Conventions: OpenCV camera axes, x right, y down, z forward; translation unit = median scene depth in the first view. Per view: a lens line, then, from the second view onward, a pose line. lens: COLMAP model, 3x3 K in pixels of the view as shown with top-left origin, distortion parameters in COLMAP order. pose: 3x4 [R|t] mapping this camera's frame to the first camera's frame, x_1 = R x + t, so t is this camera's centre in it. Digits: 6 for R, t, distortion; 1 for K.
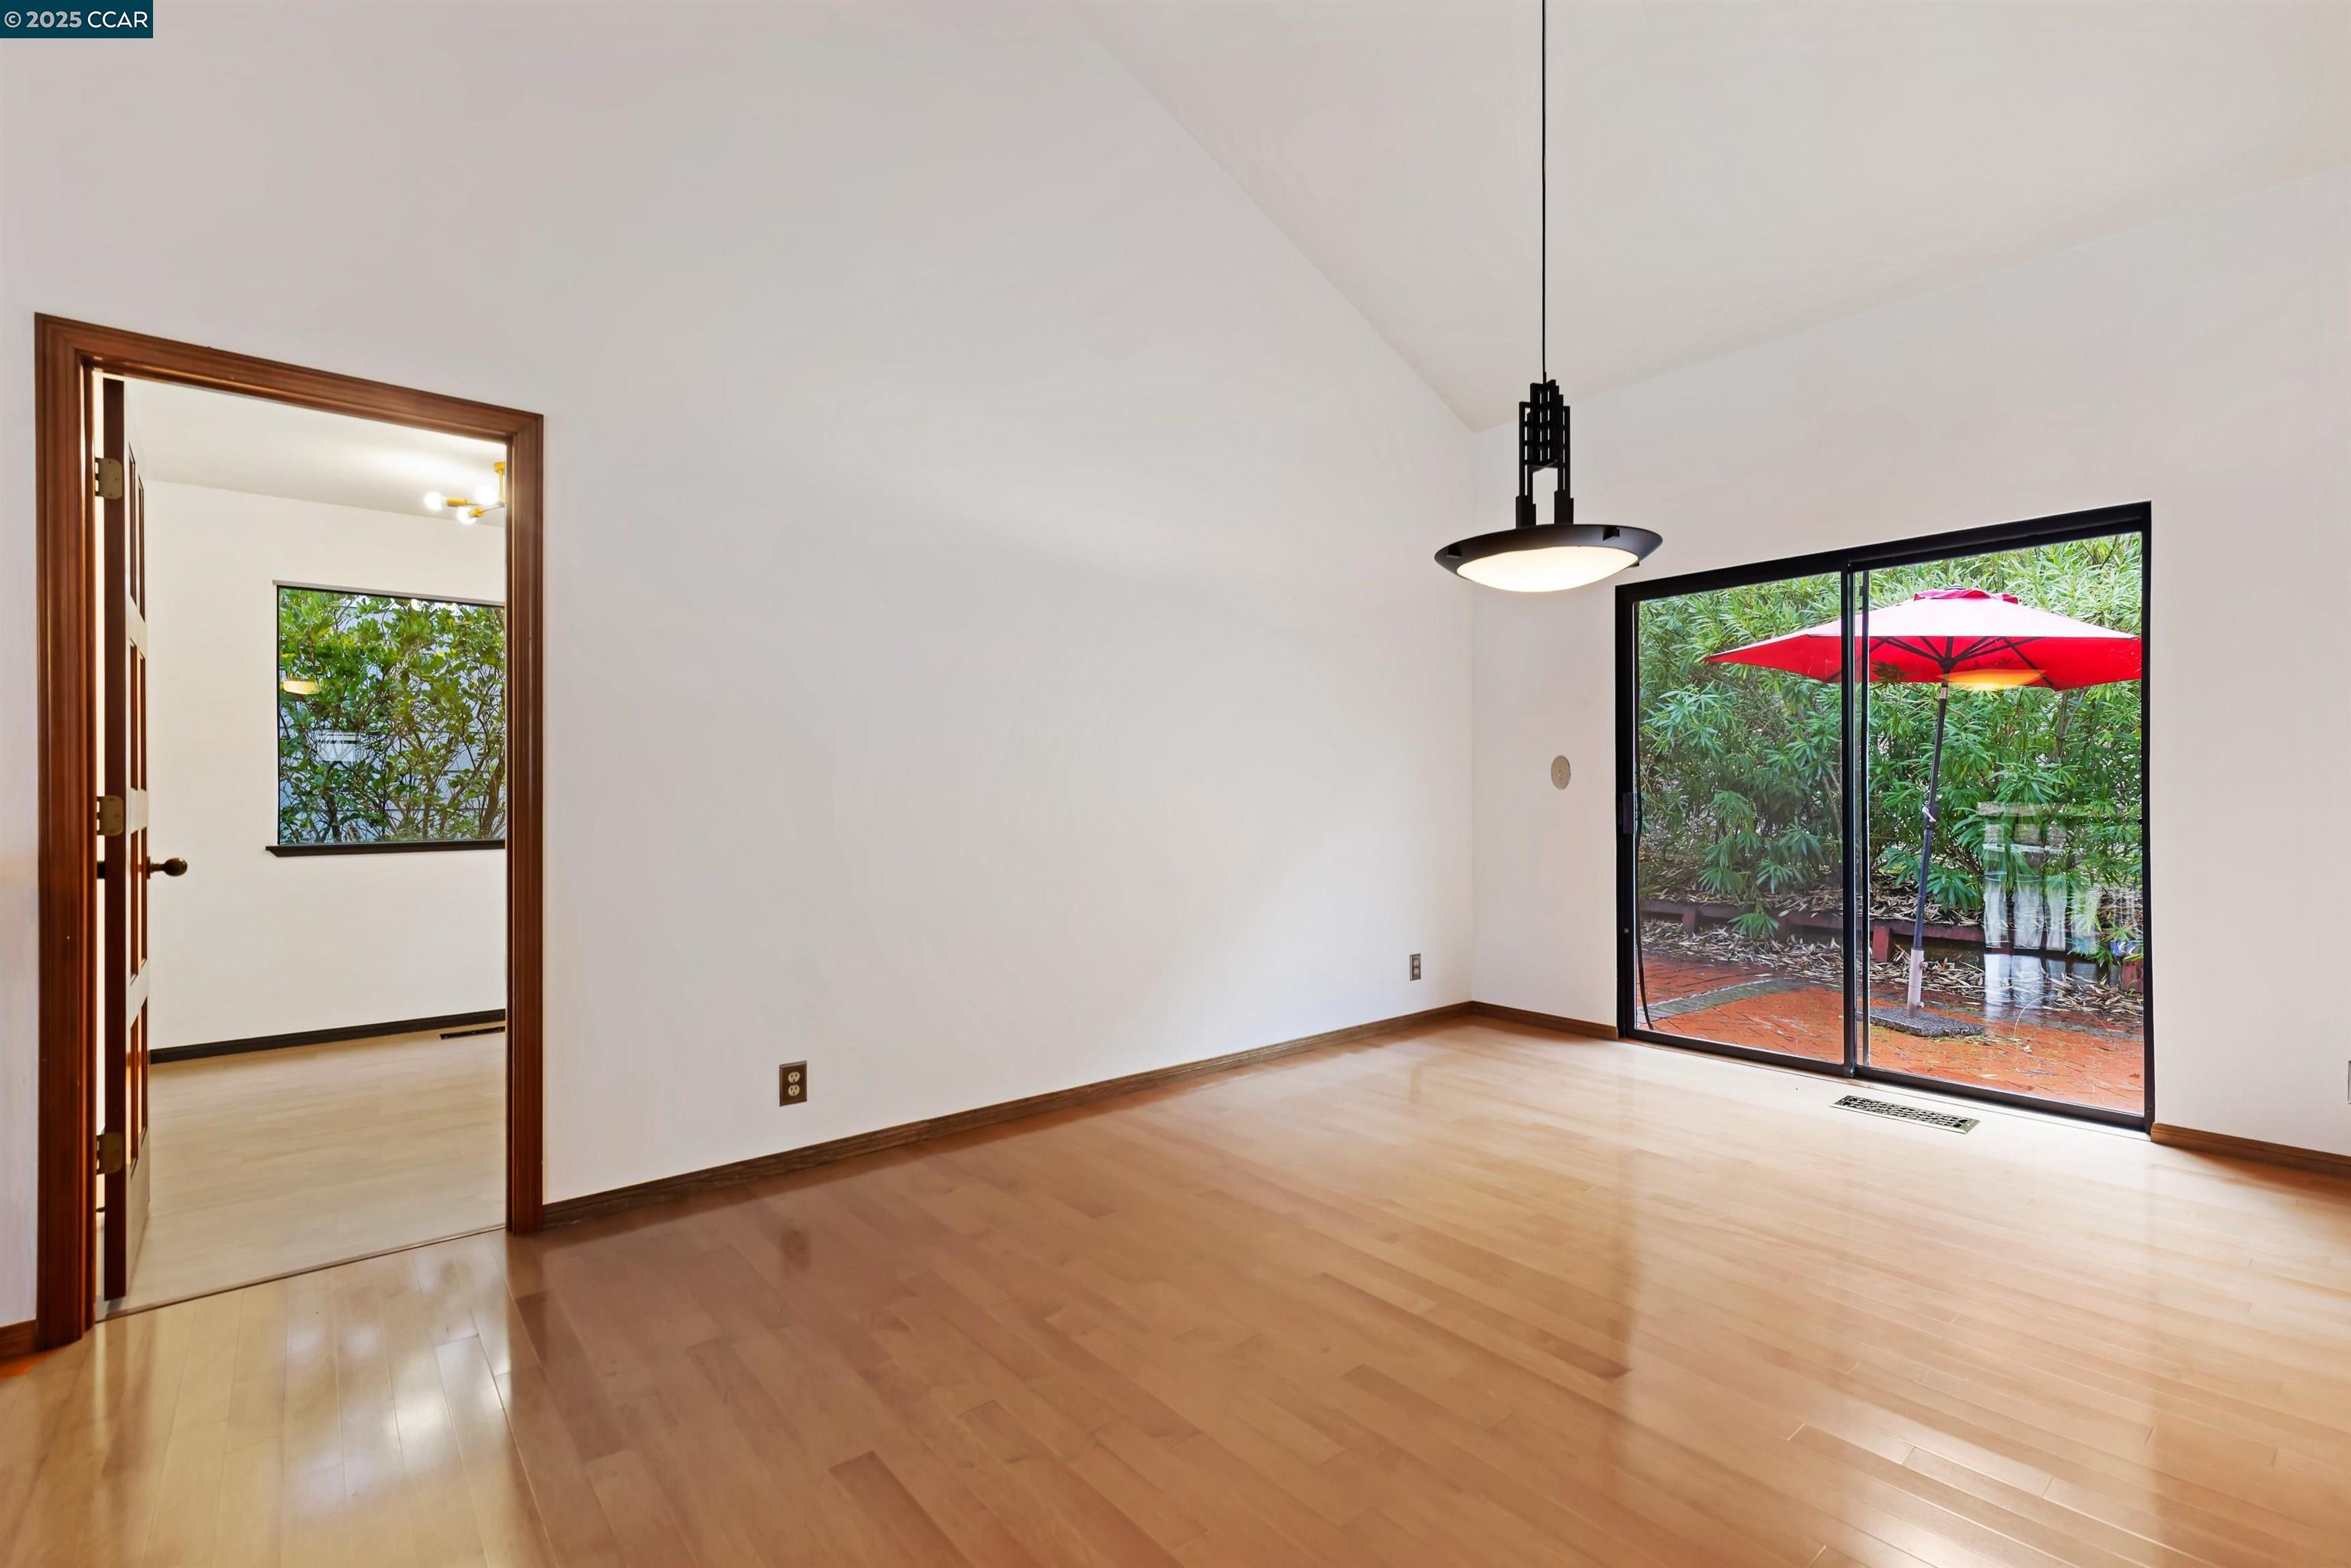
lens RADIAL K [[1039.4, 0, 1202.9], [0, 1039.4, 791.5], [0, 0, 1]] dist [0.000251, -0.000072]
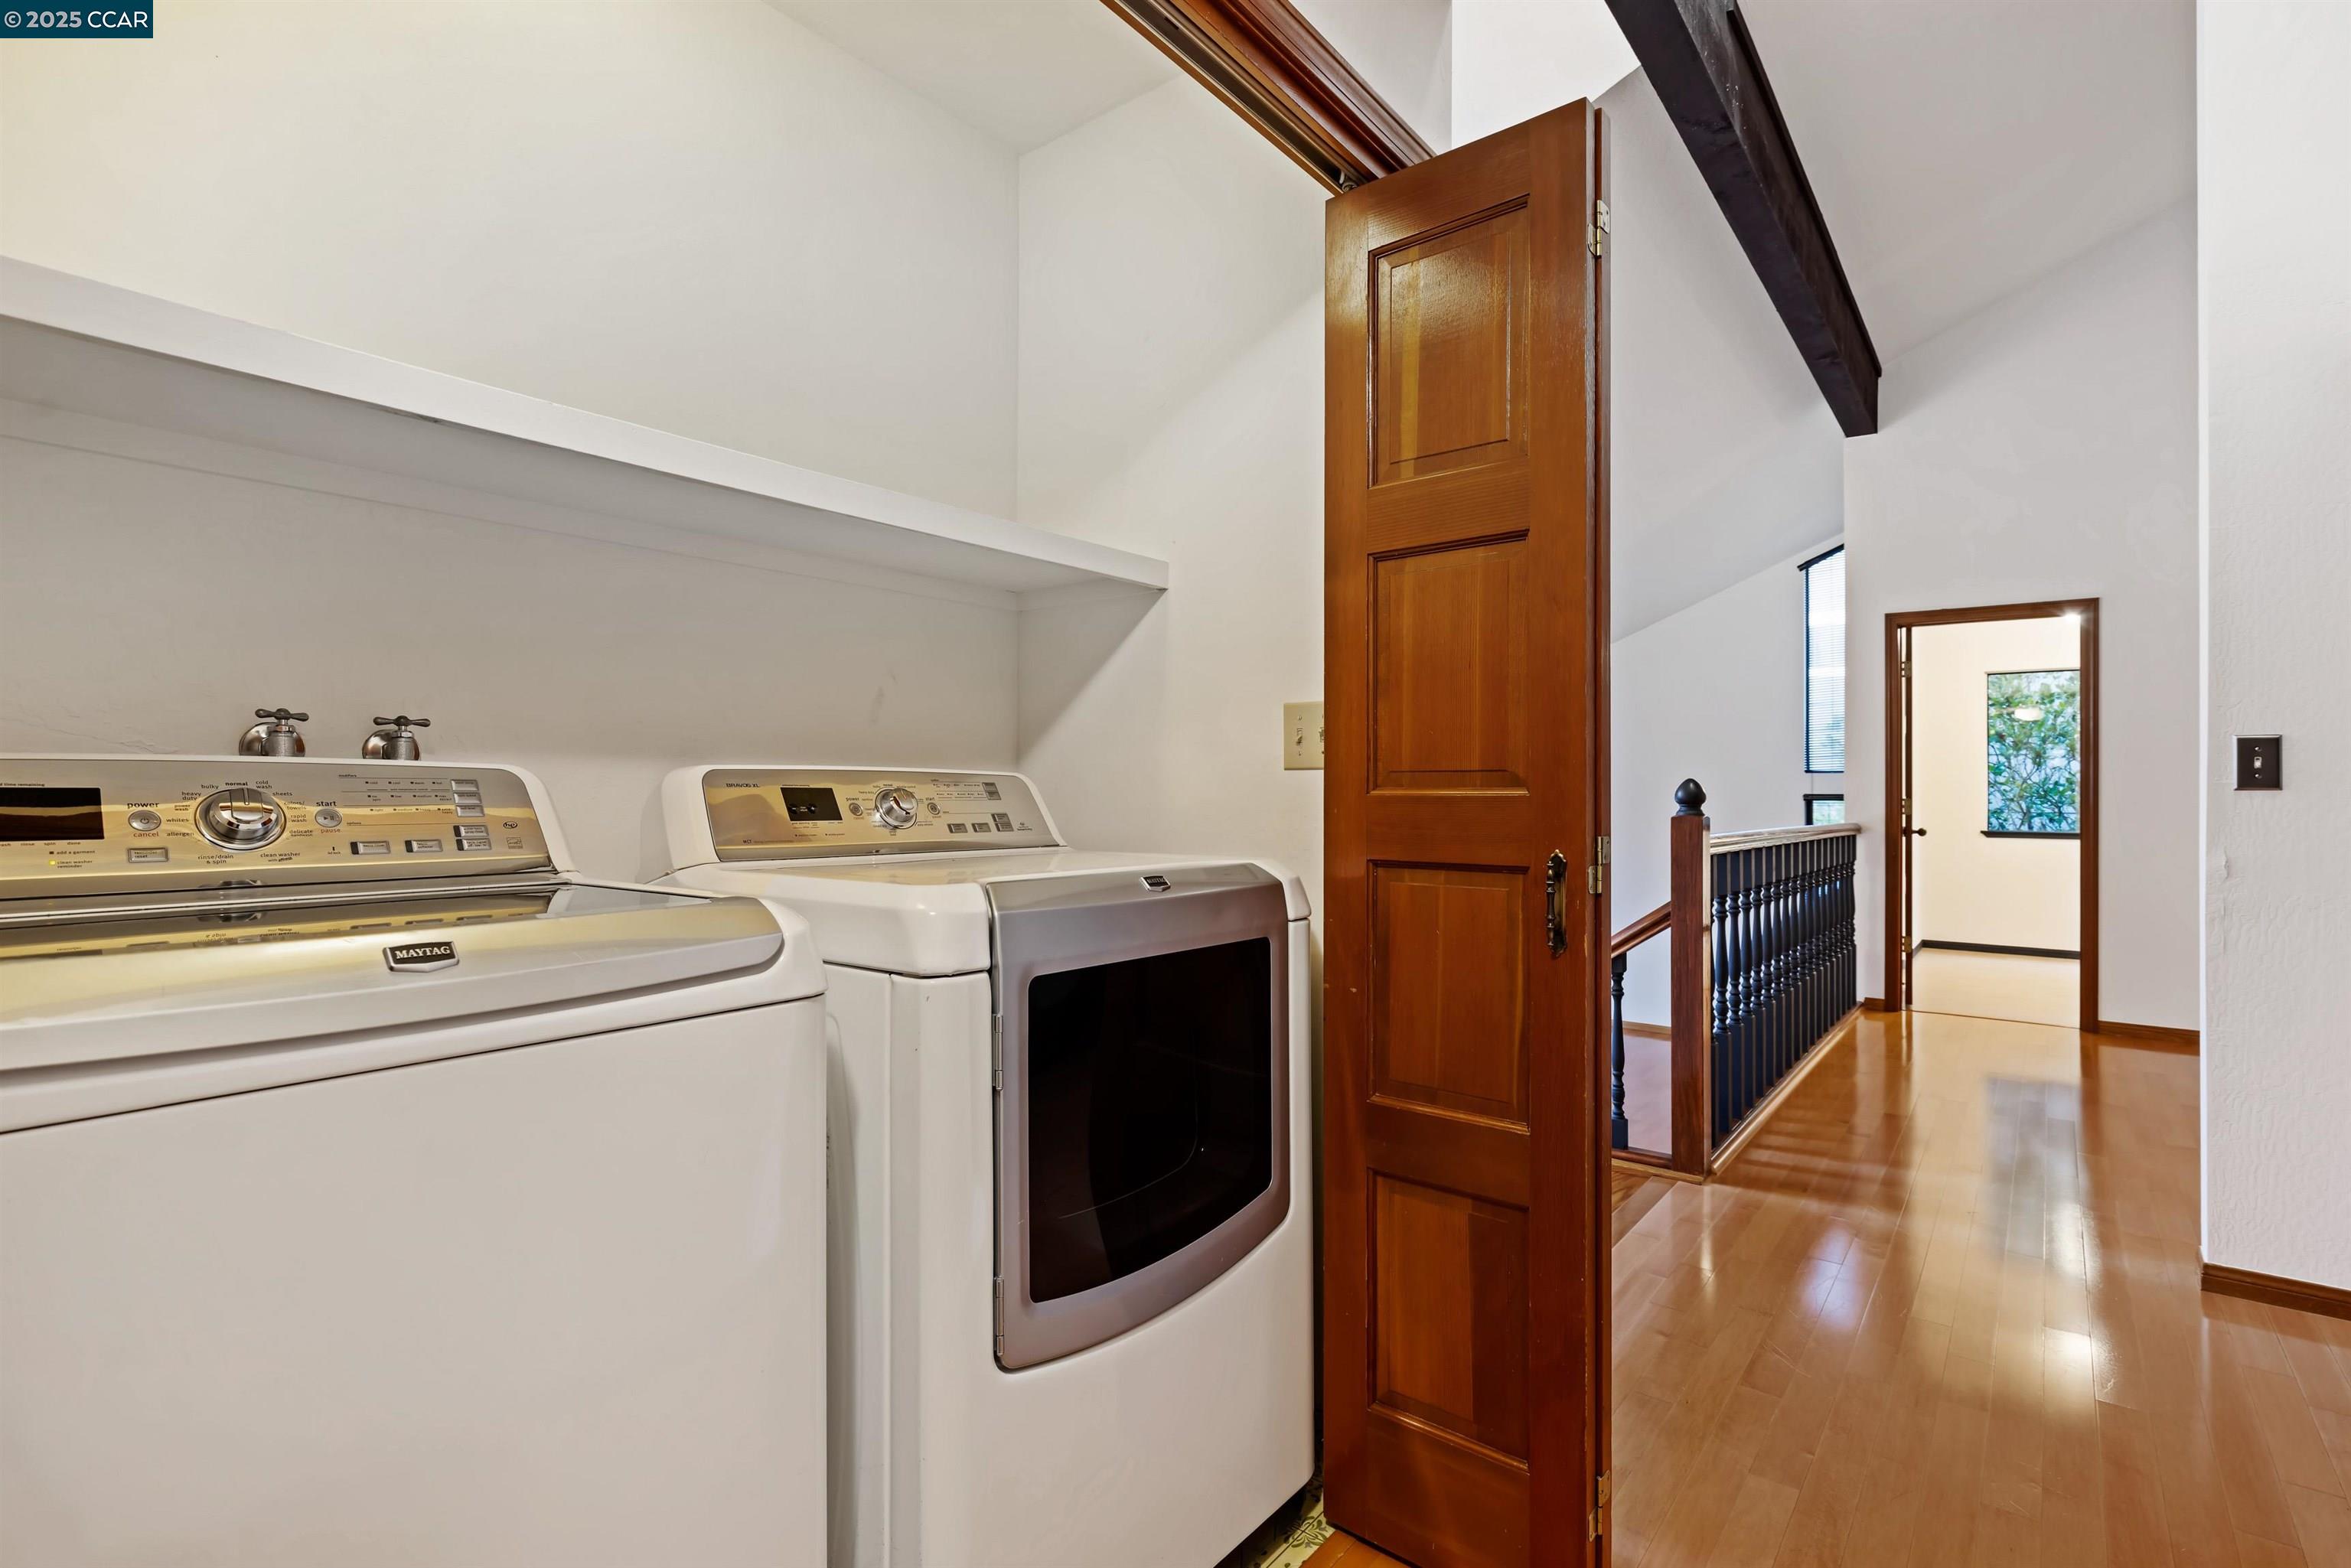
lens RADIAL K [[1081.2, 0, 1175.5], [0, 1081.2, 784.0], [0, 0, 1]] dist [0.000648, 0.000082]
pose [[0.172843, -0.006570, -0.984927, 0.976449], [-0.005870, 0.999953, -0.007700, -0.002455], [0.984932, 0.007113, 0.172796, -0.956670]]
